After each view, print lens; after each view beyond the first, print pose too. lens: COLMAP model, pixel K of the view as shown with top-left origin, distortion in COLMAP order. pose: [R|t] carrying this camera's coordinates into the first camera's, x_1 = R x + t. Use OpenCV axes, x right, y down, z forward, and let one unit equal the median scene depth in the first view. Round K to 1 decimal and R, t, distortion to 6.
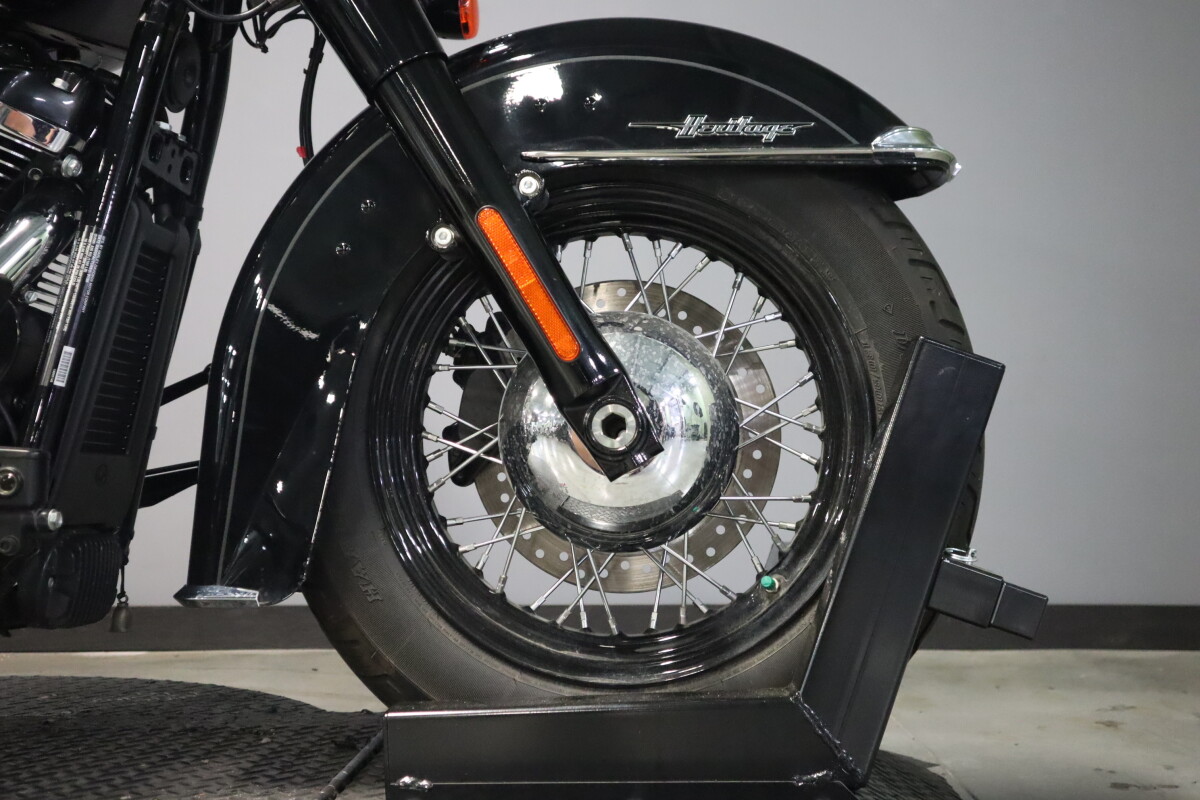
lens RADIAL K [[1391.6, 0, 597.5], [0, 1391.6, 390.1], [0, 0, 1]] dist [0.066648, 0.000000]
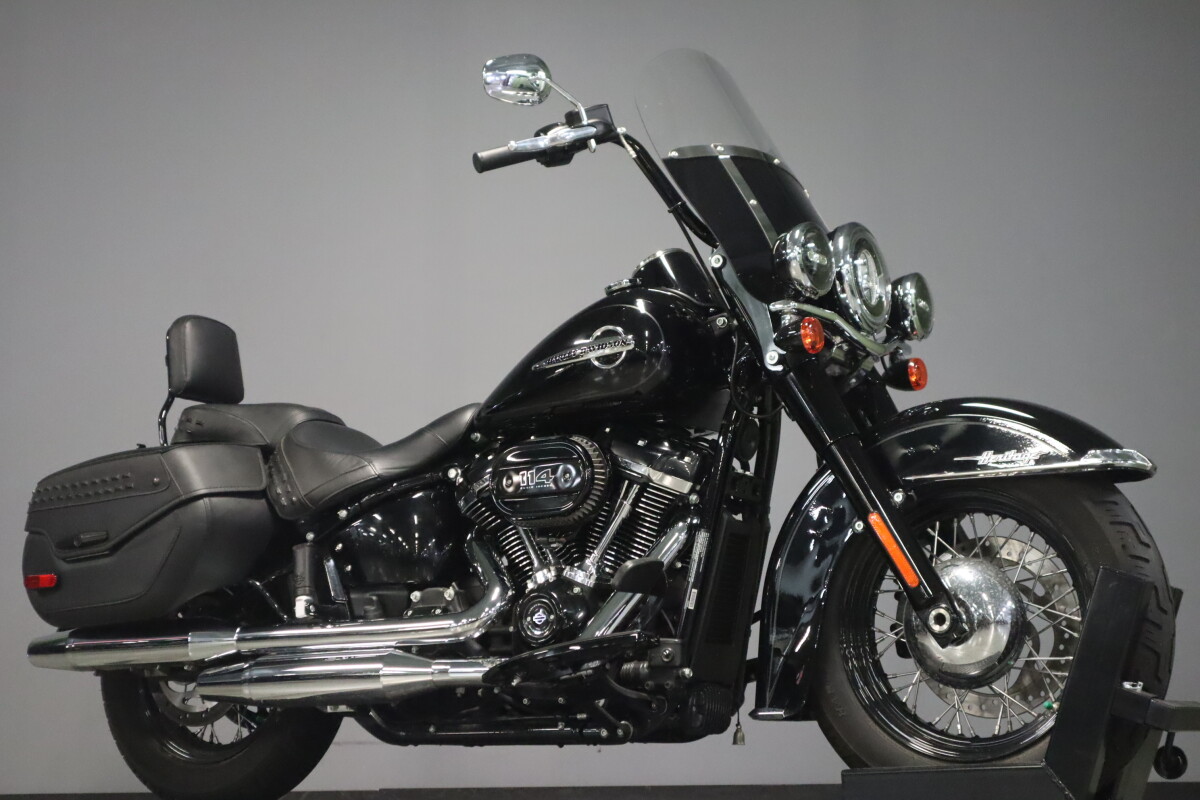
lens RADIAL K [[1938.4, 0, 606.7], [0, 1938.4, 401.5], [0, 0, 1]] dist [0.021365, 0.000000]
pose [[0.875647, -0.085188, -0.475380, 0.854847], [0.034995, 0.992925, -0.113471, 0.013340], [0.481683, 0.082725, 0.872433, -1.504754]]
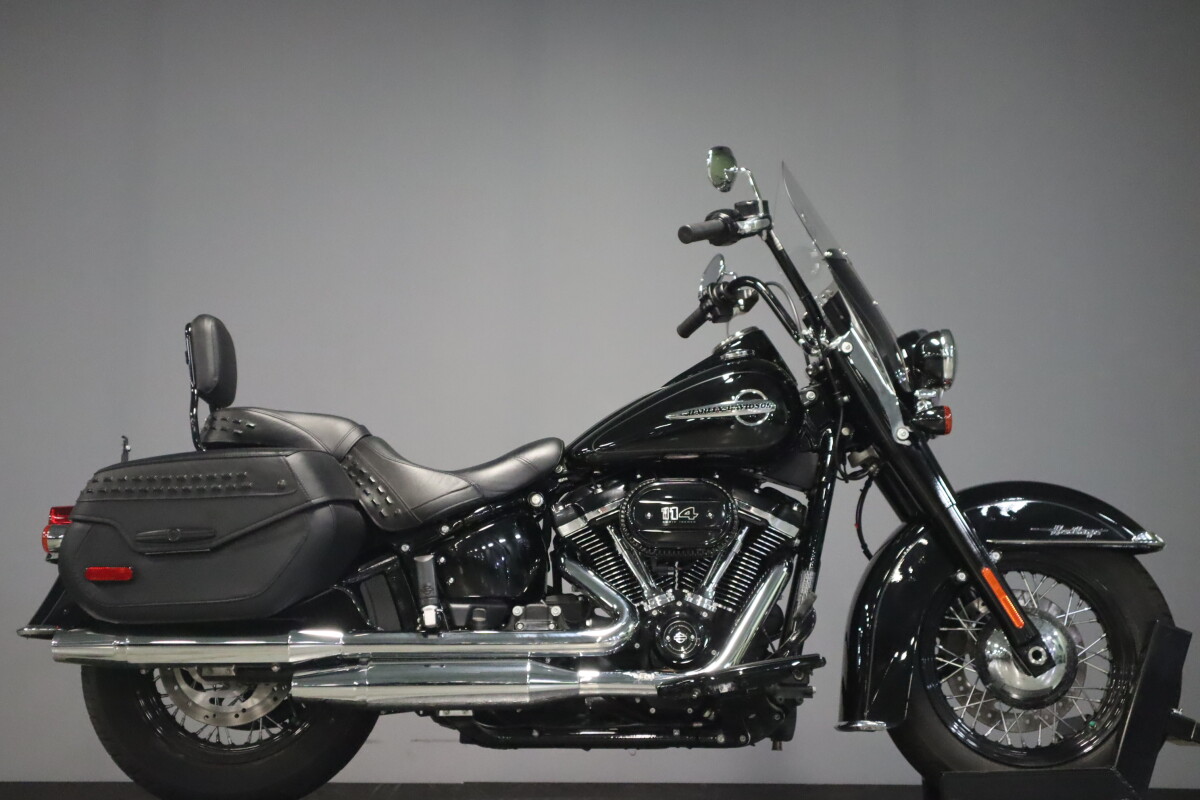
lens RADIAL K [[1747.5, 0, 599.0], [0, 1747.5, 407.7], [0, 0, 1]] dist [0.047988, 0.000000]
pose [[0.999279, 0.016350, 0.034262, -0.820993], [-0.011990, 0.992234, -0.123808, -0.014265], [-0.036020, 0.123308, 0.991715, -1.978749]]
